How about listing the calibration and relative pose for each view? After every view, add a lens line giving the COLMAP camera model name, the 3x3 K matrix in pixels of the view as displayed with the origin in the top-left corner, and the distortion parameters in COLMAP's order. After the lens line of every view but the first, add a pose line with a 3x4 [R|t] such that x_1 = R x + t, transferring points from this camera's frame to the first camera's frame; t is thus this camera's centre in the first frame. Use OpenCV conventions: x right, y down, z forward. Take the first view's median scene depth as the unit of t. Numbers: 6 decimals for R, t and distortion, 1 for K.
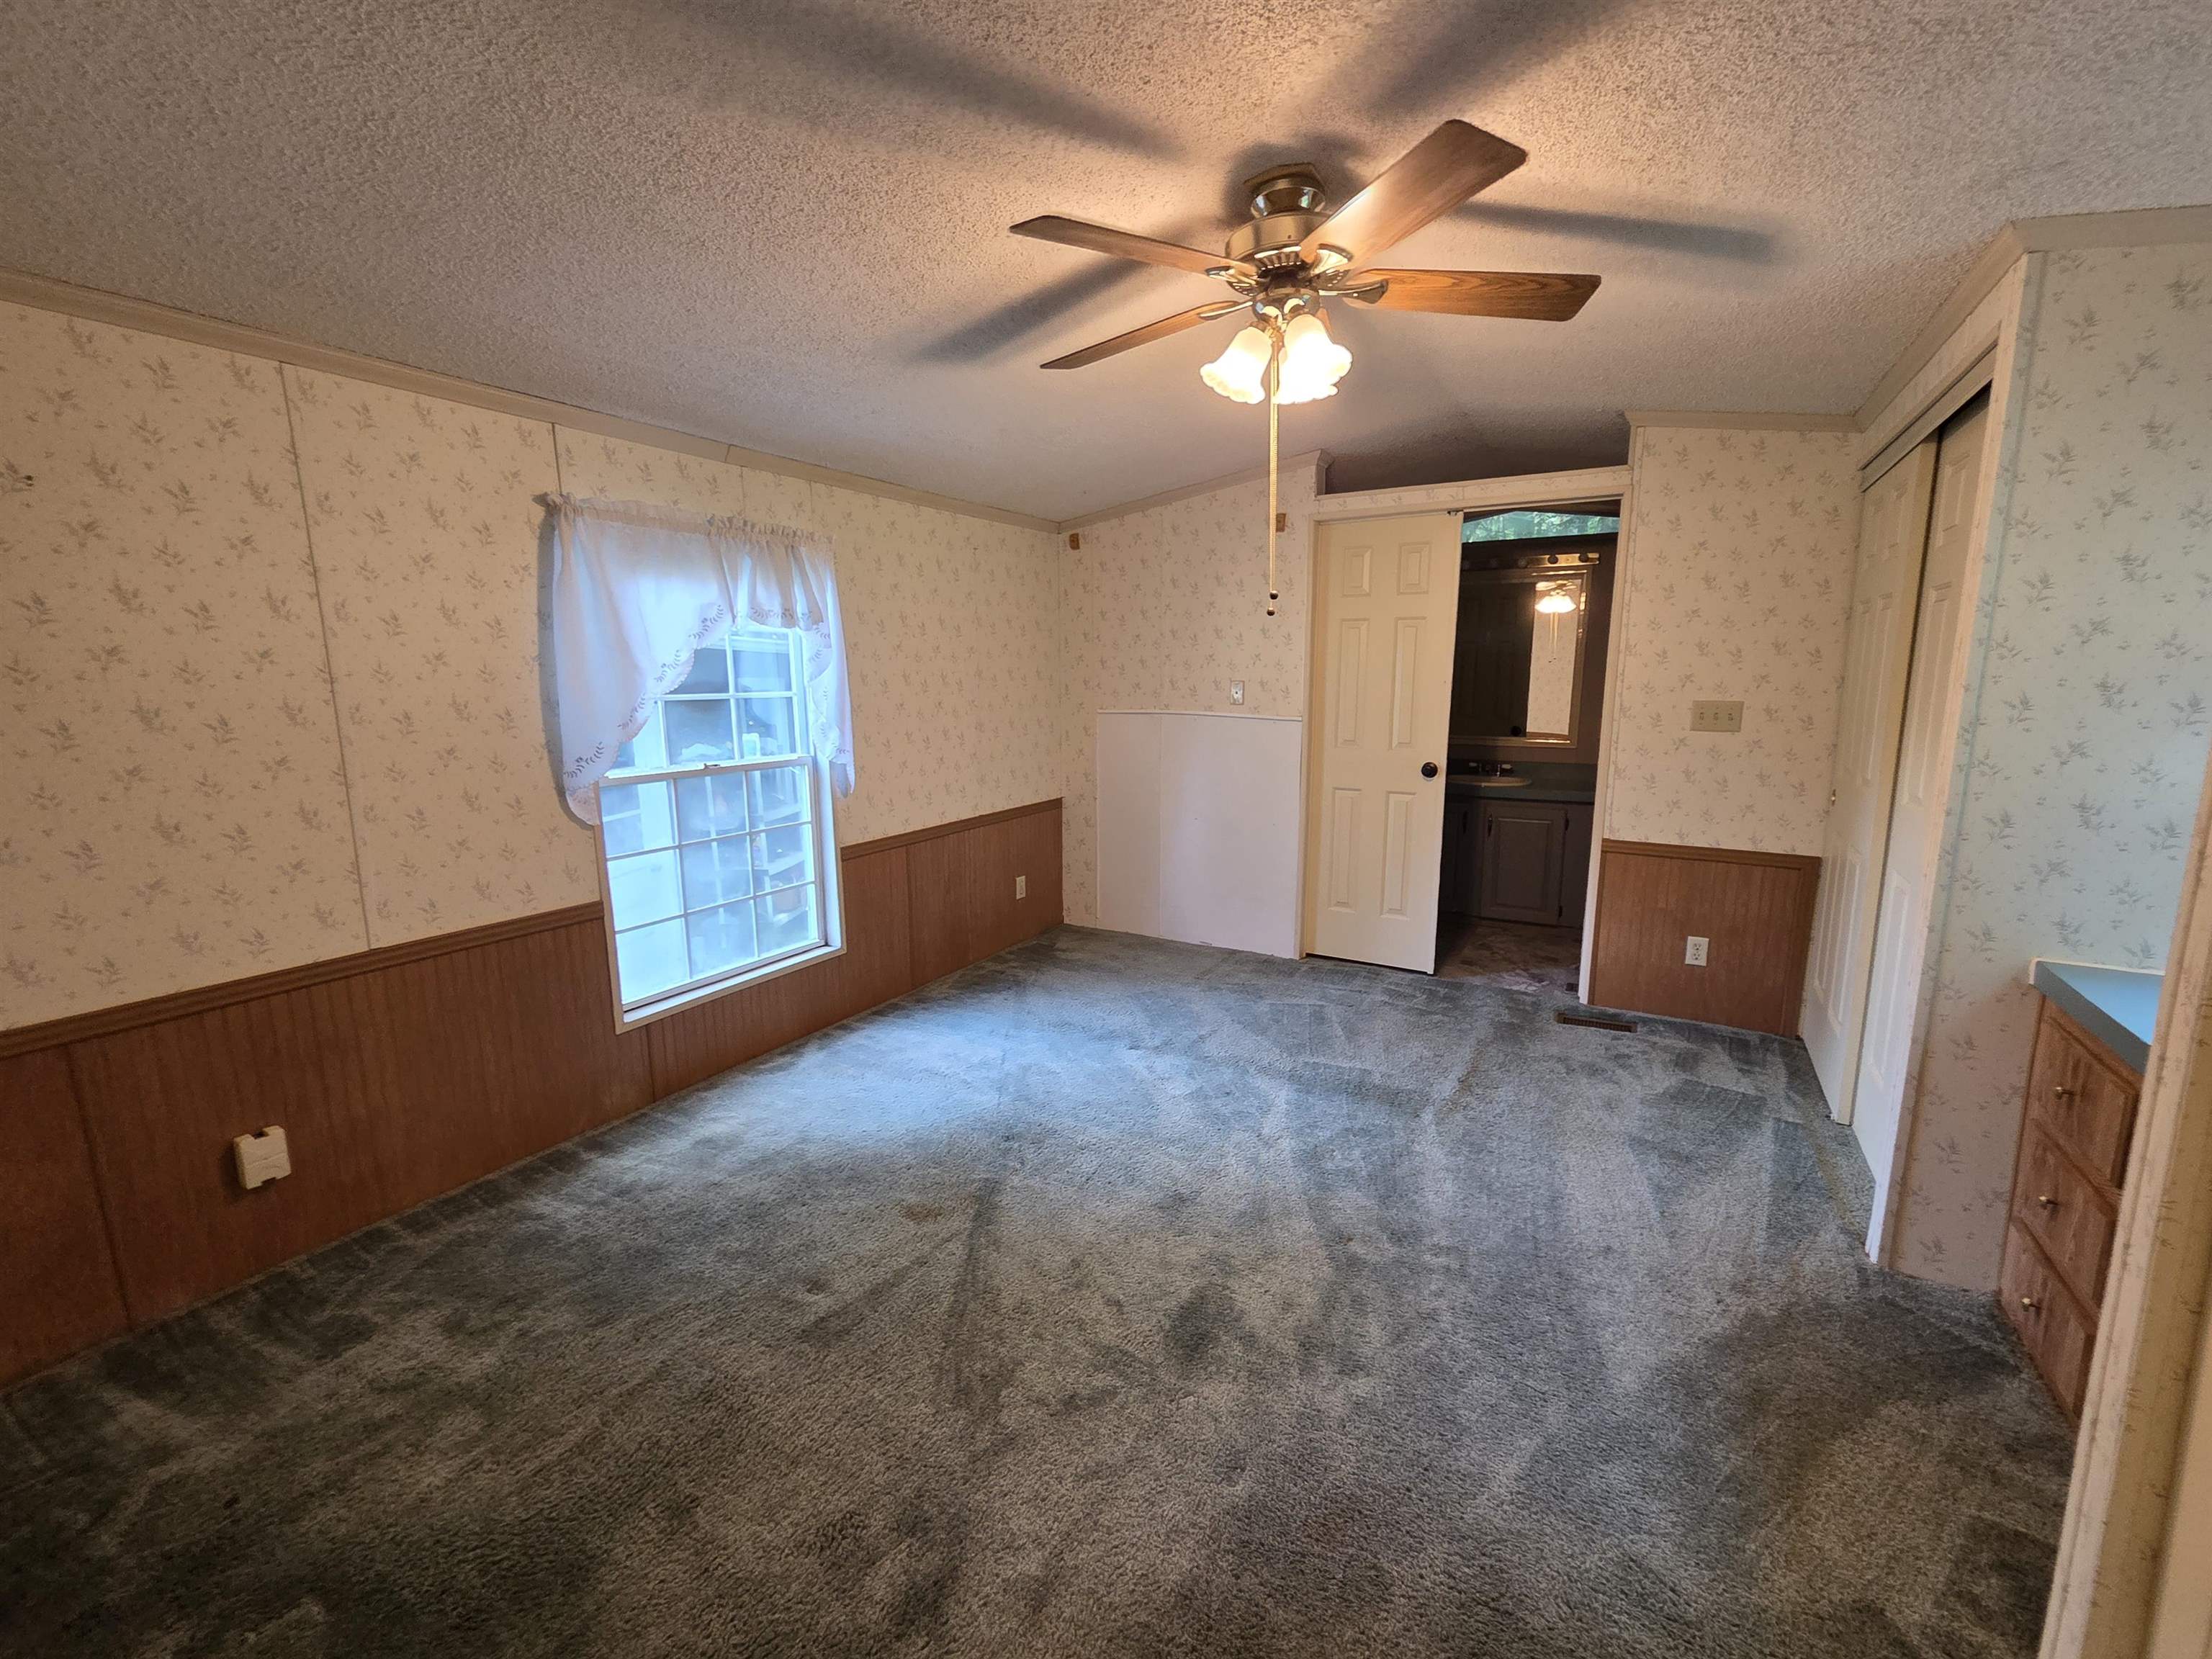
lens RADIAL K [[903.7, 0, 1119.2], [0, 903.7, 830.4], [0, 0, 1]] dist [-0.000297, 0.002072]
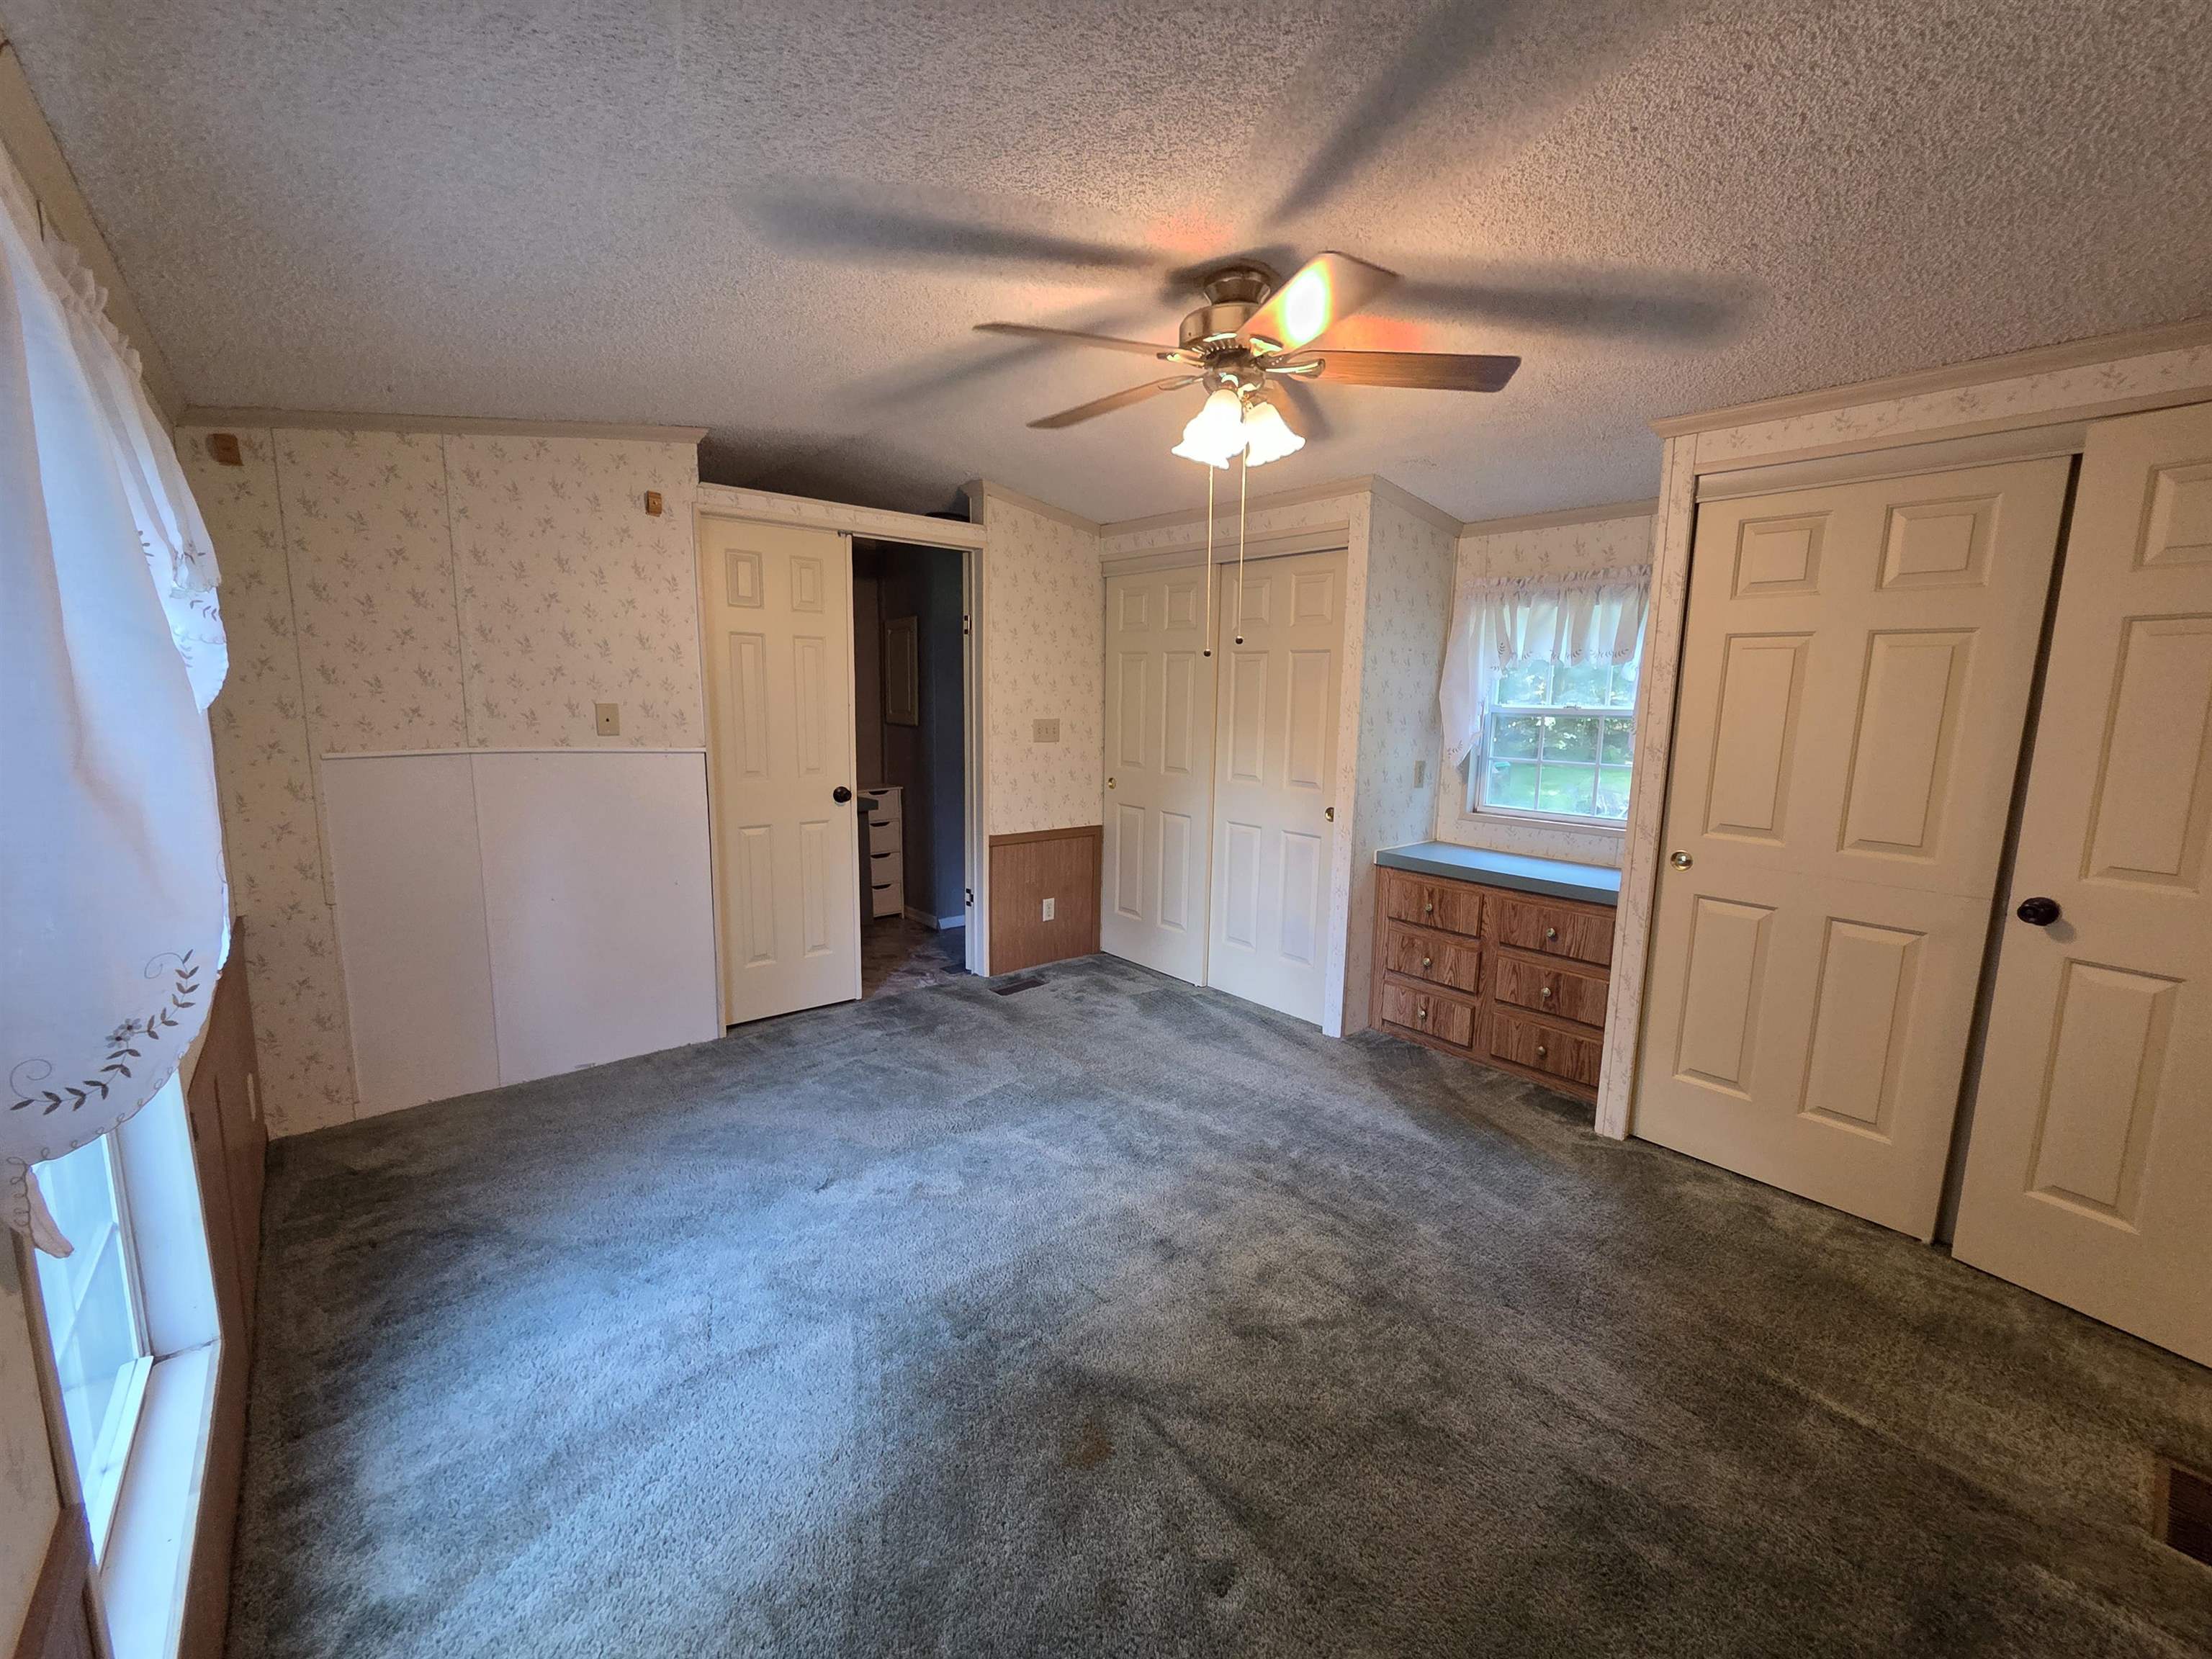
lens RADIAL K [[903.7, 0, 1119.2], [0, 903.7, 830.4], [0, 0, 1]] dist [-0.000297, 0.002072]
pose [[0.341397, -0.136781, 0.929913, -0.540861], [0.144188, 0.985266, 0.091987, -0.087240], [-0.928794, 0.102678, 0.356089, 0.437788]]
